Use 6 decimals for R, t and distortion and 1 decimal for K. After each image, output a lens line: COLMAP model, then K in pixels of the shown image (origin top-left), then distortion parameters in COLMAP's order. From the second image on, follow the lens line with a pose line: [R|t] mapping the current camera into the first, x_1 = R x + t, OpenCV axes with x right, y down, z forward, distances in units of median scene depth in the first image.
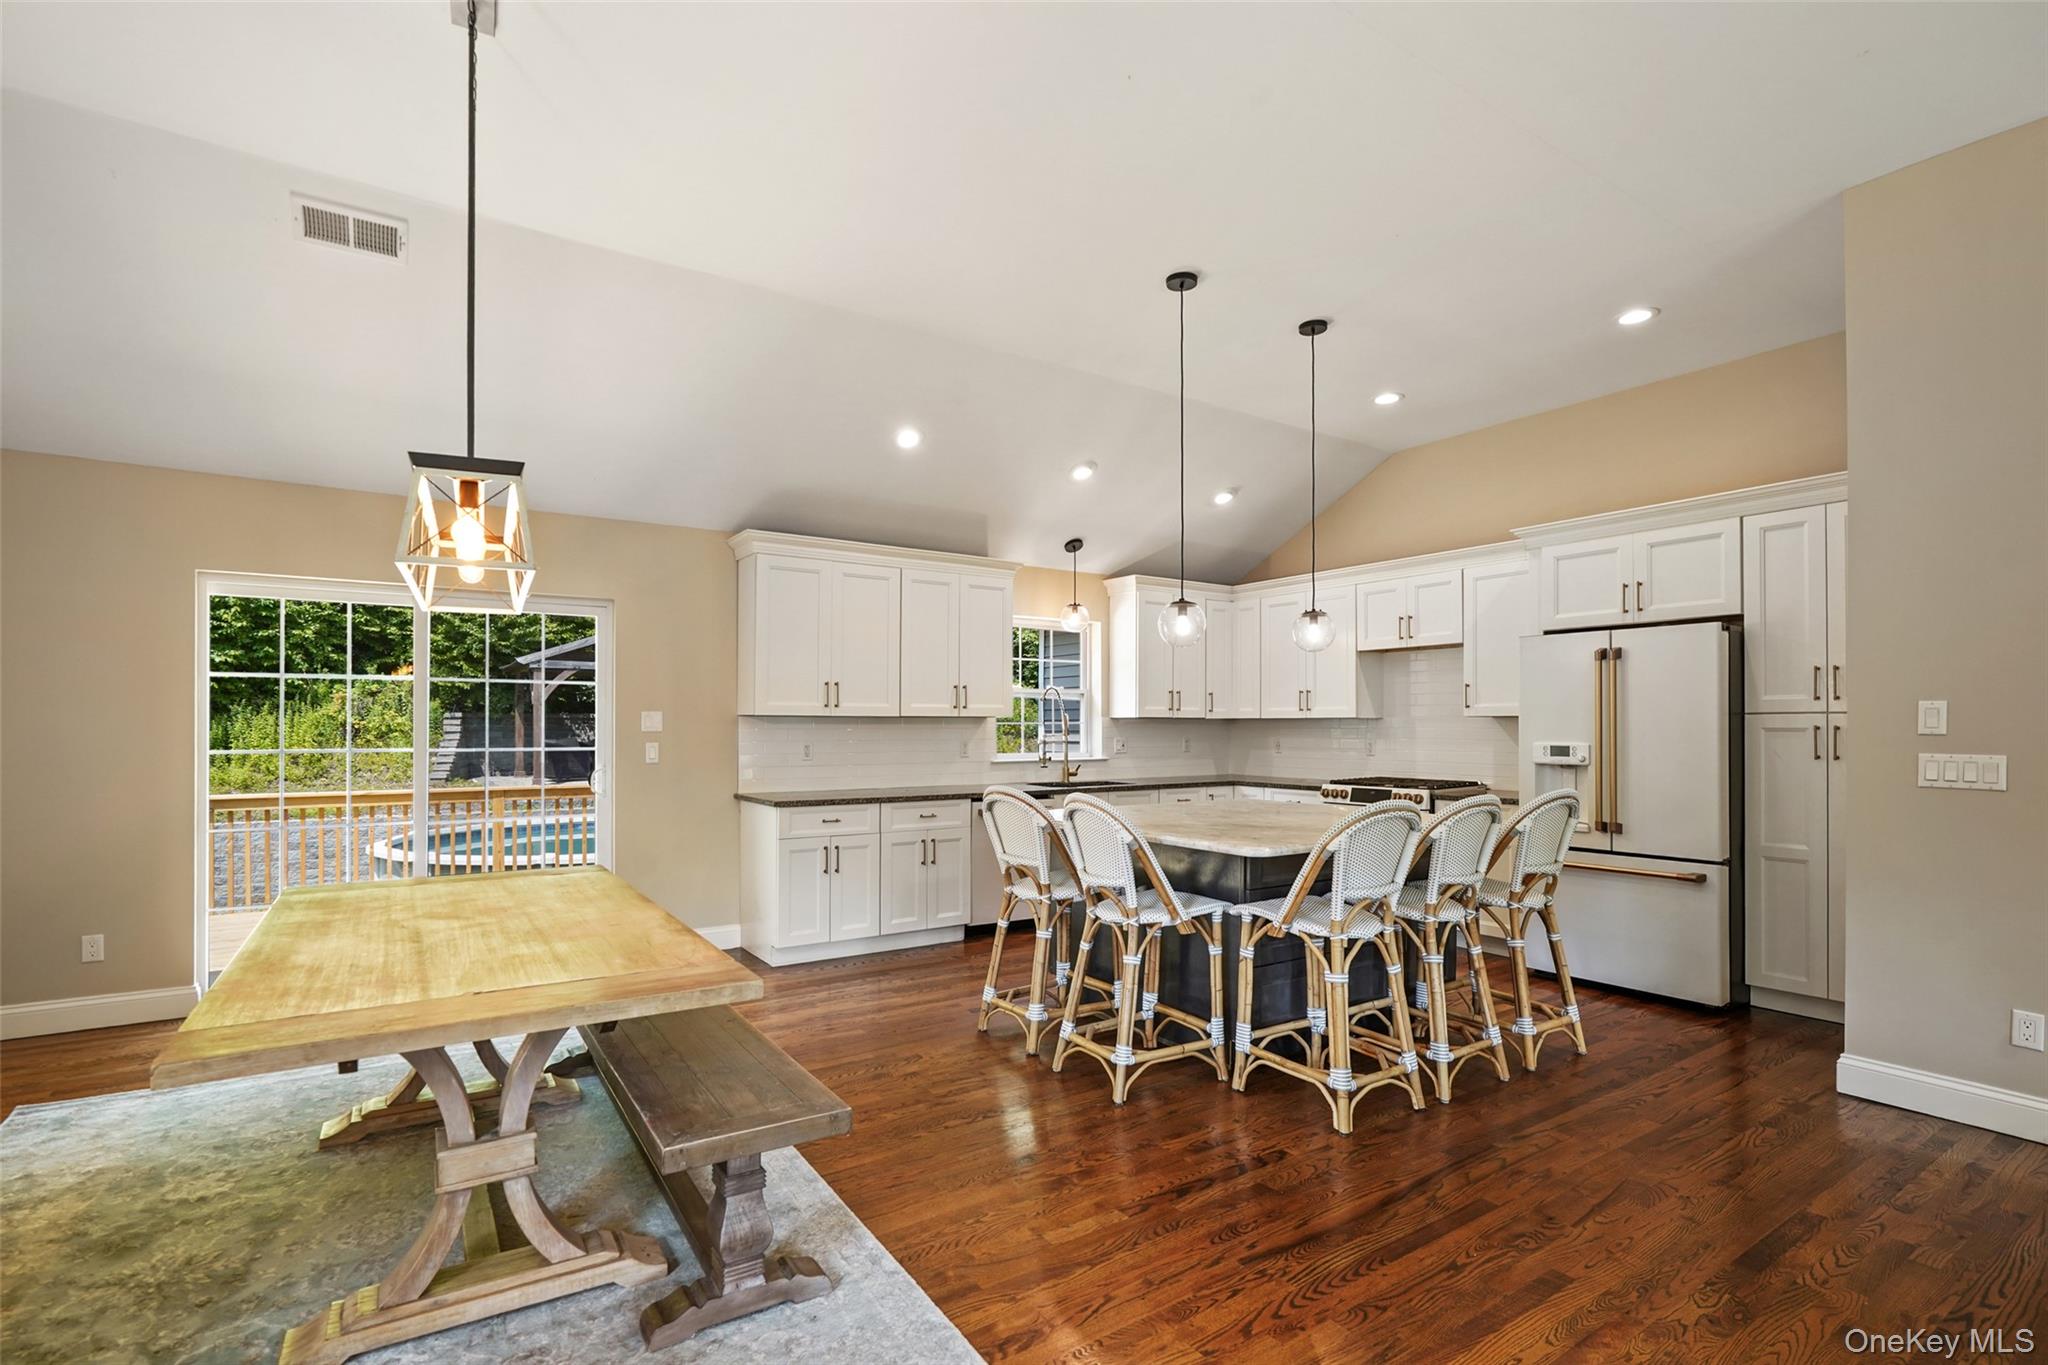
lens RADIAL K [[953.7, 0, 1008.0], [0, 953.7, 732.4], [0, 0, 1]] dist [-0.000790, -0.000517]
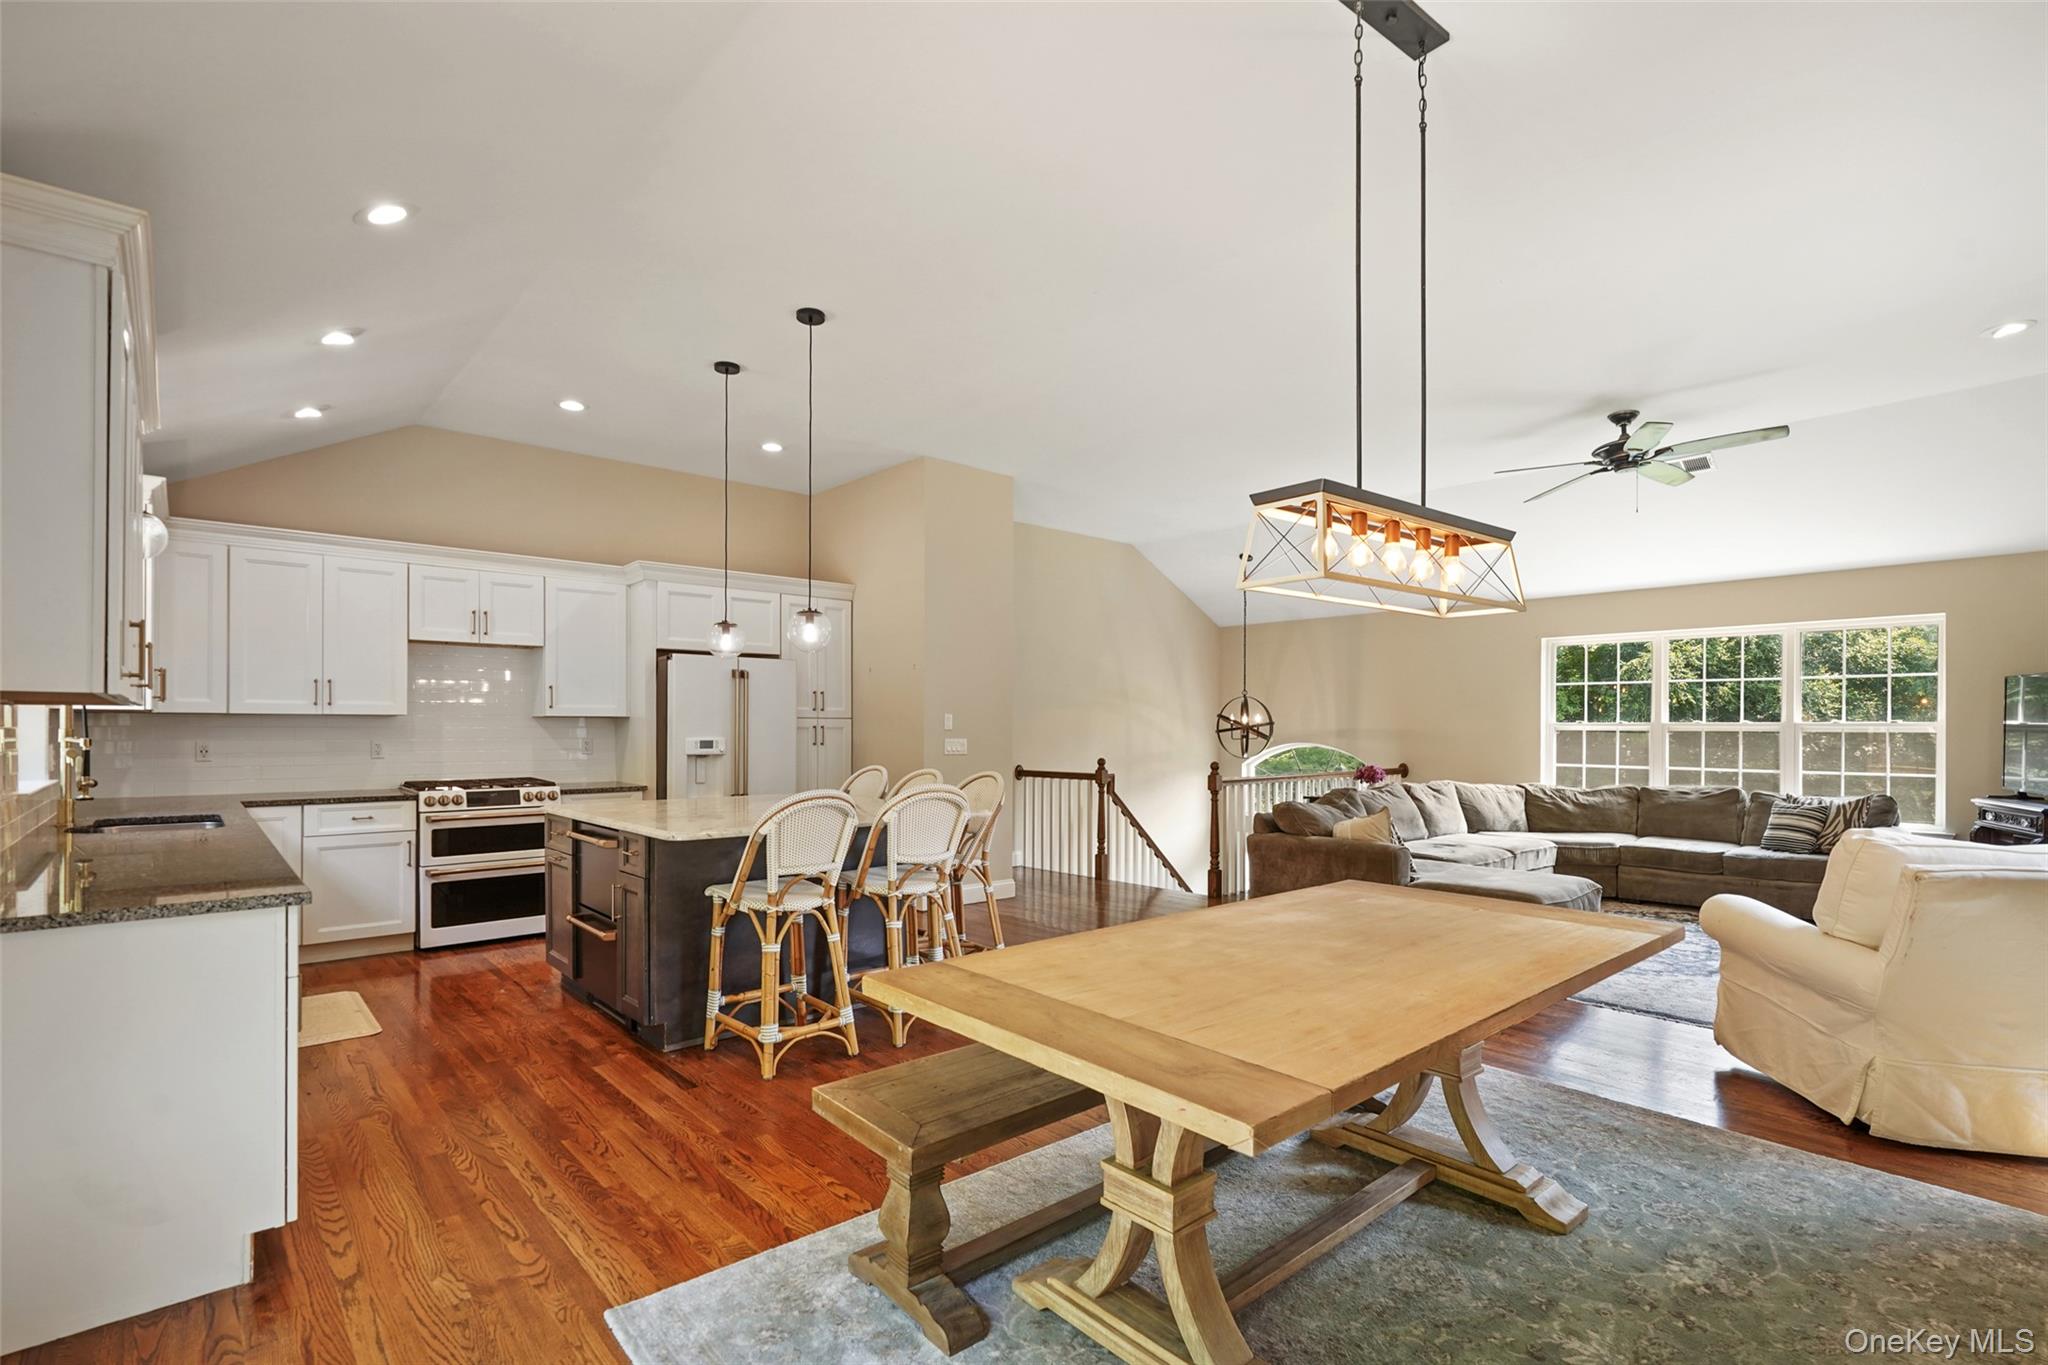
lens RADIAL K [[936.5, 0, 1014.9], [0, 936.5, 719.8], [0, 0, 1]] dist [-0.004391, -0.000537]
pose [[-0.139513, 0.006937, 0.990196, -0.666982], [0.004415, 0.999970, -0.006383, -0.003555], [-0.990210, 0.003481, -0.139540, 0.671122]]
